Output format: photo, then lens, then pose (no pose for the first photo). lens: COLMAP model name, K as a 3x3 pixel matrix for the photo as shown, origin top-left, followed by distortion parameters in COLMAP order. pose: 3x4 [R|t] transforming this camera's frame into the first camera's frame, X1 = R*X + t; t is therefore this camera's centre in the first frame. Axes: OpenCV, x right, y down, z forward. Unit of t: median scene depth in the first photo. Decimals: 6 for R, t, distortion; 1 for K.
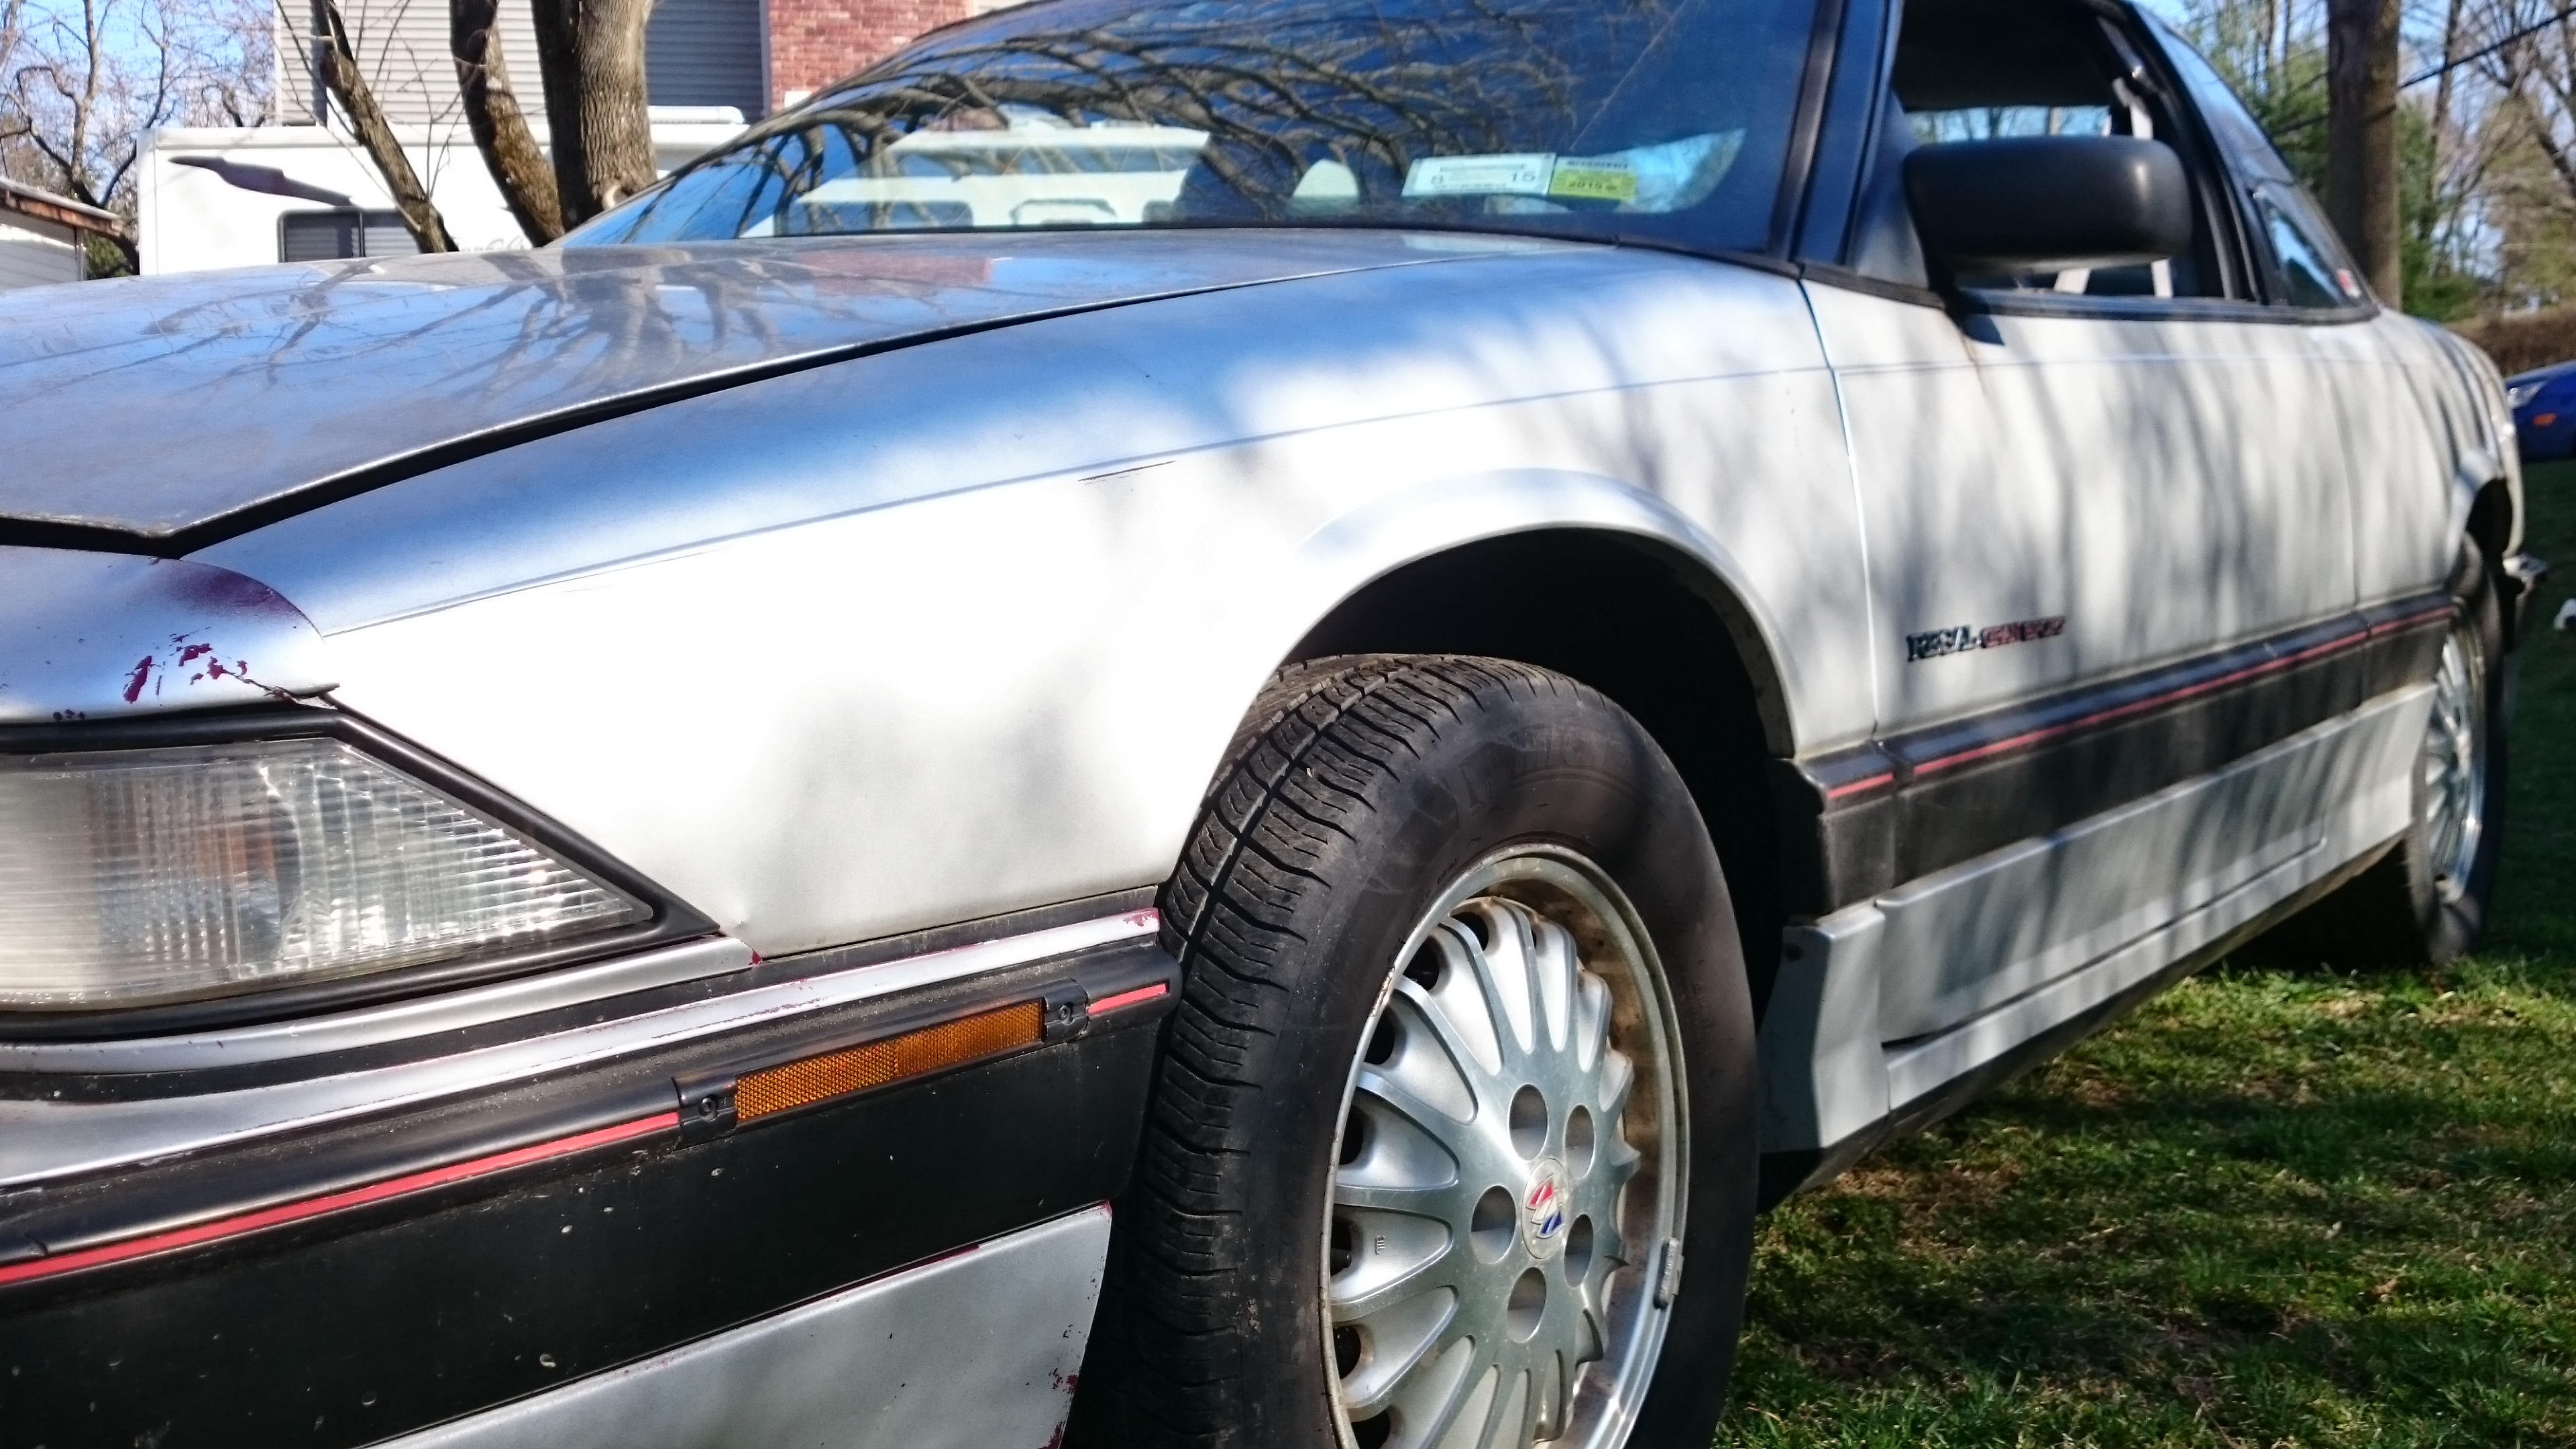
lens RADIAL K [[2557.9, 0, 1076.8], [0, 2557.9, 720.3], [0, 0, 1]] dist [0.128675, -0.345912]
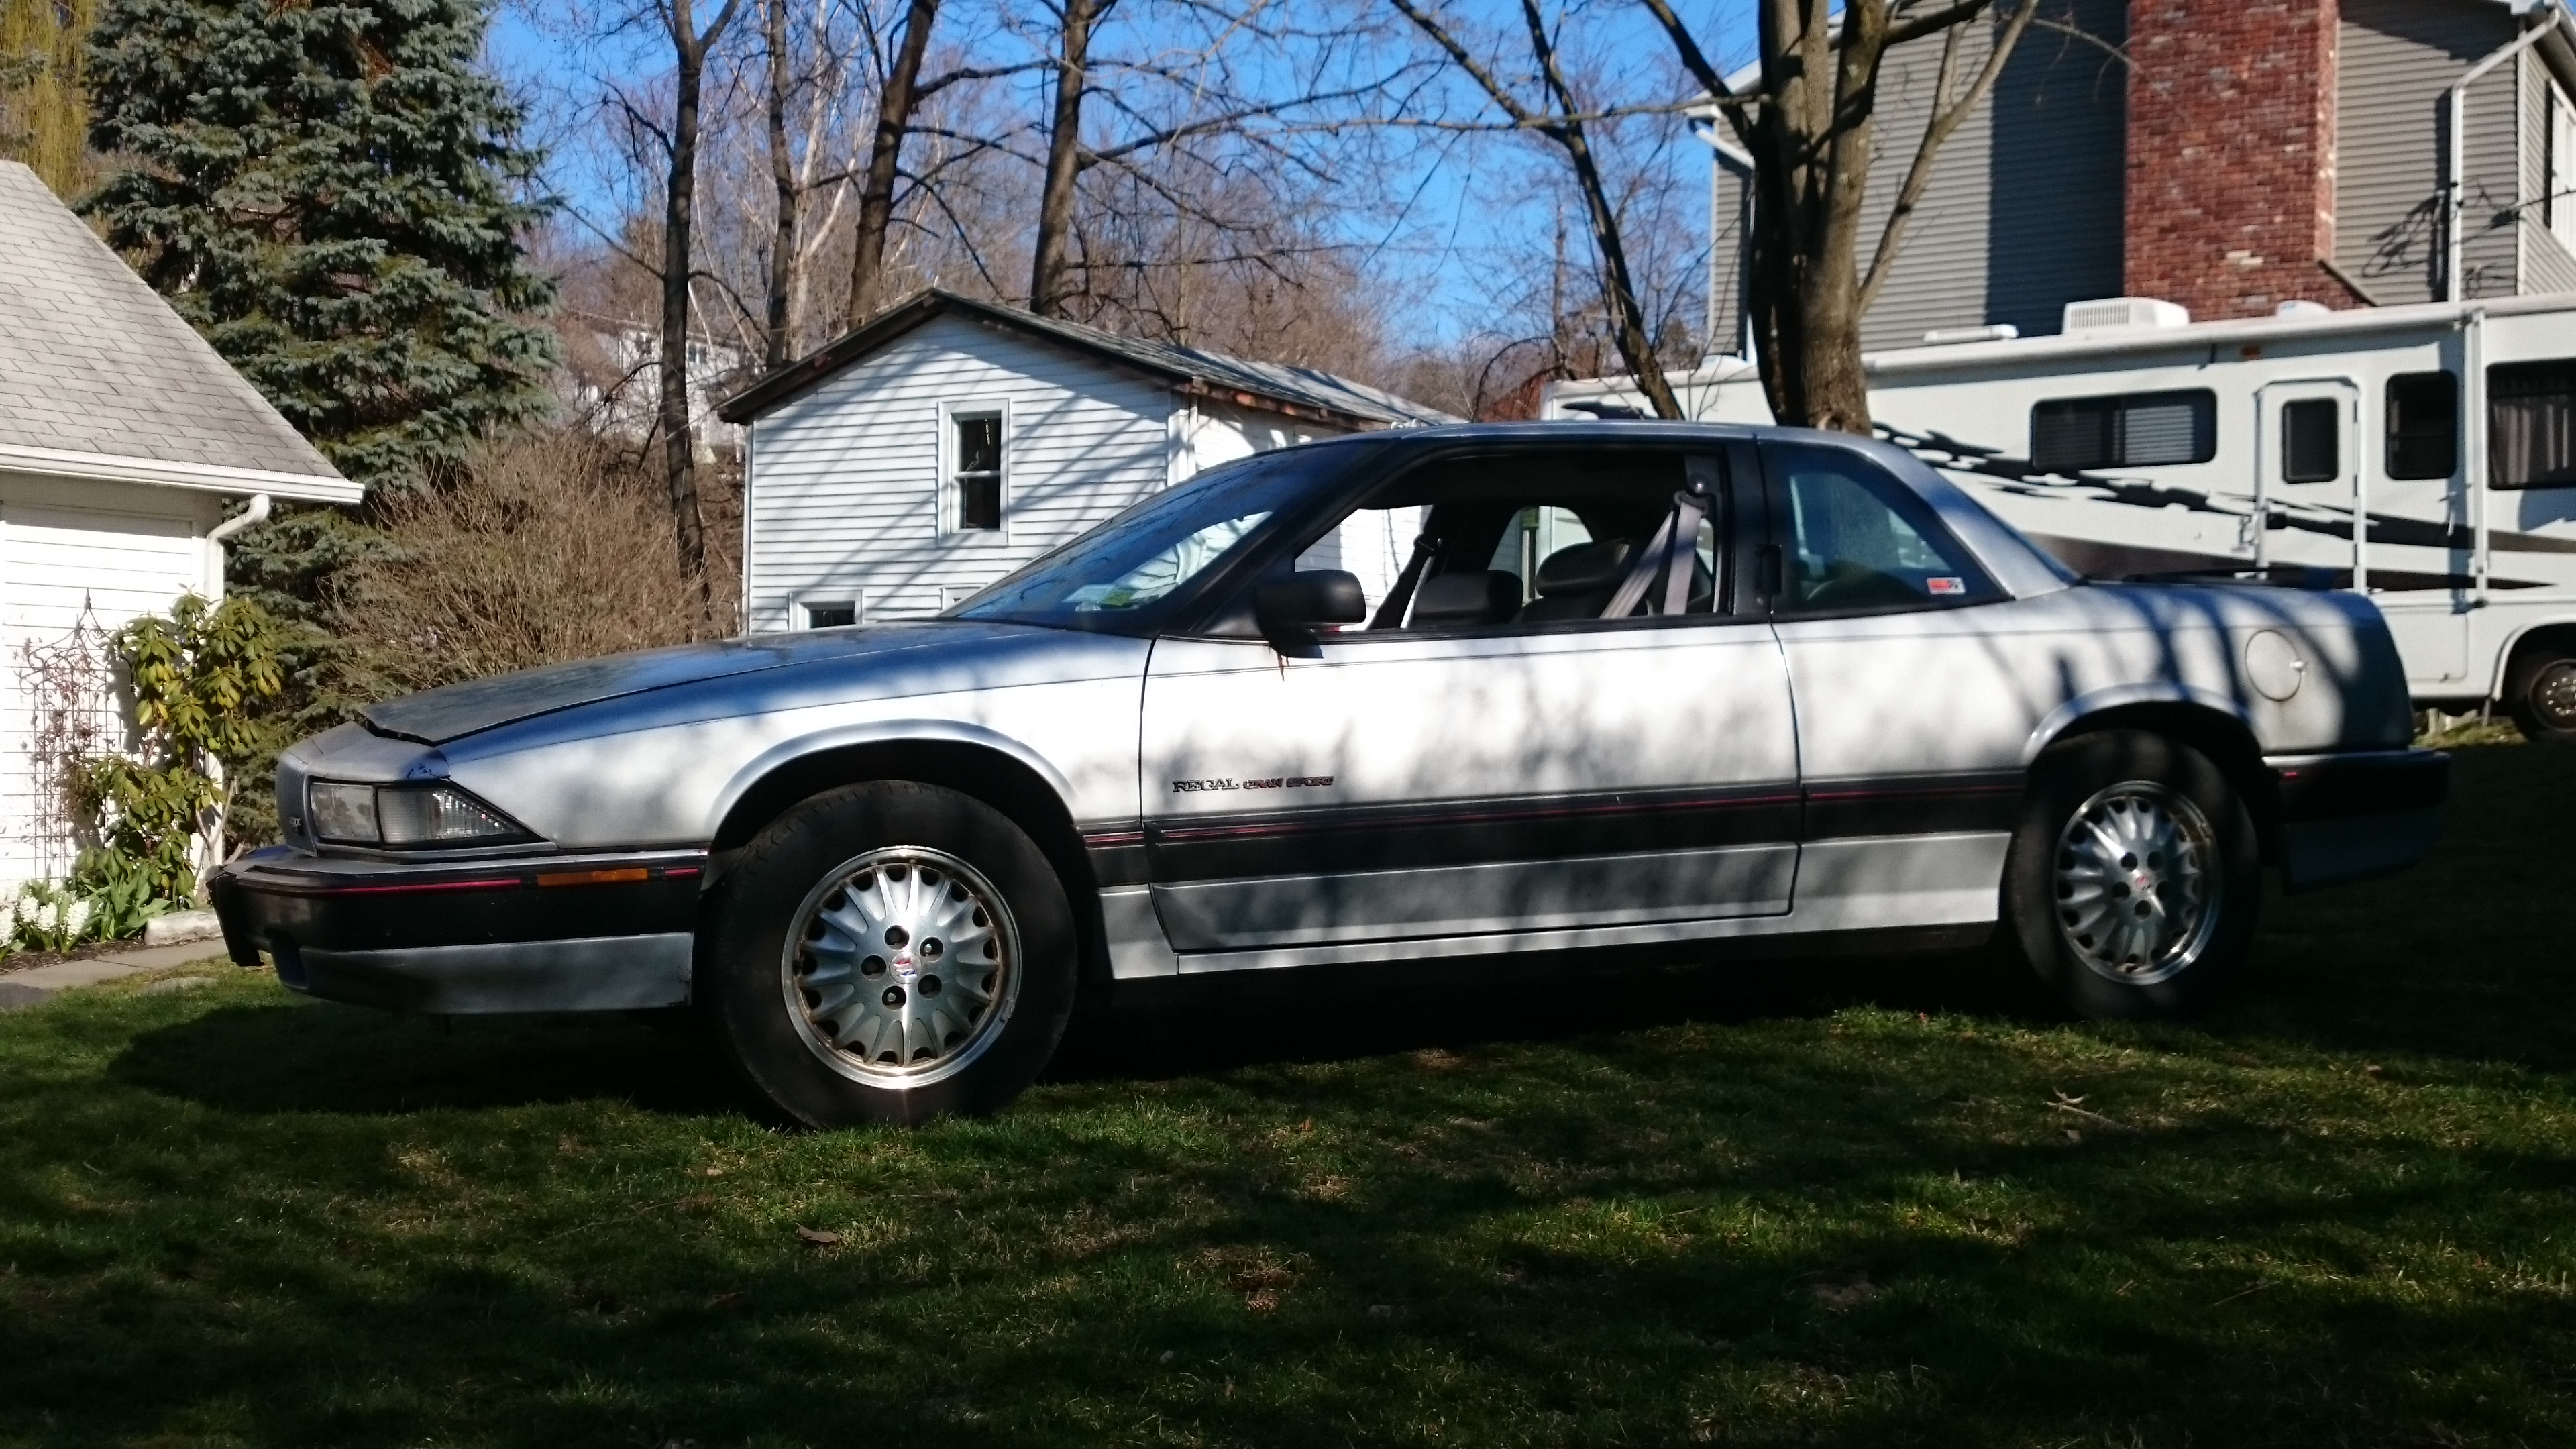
lens RADIAL K [[2557.9, 0, 1076.8], [0, 2557.9, 720.3], [0, 0, 1]] dist [0.128675, -0.345912]
pose [[0.767824, 0.008205, -0.640608, 1.785770], [-0.040903, 0.998506, -0.036237, 0.001768], [0.639354, 0.054027, 0.767012, -0.931903]]
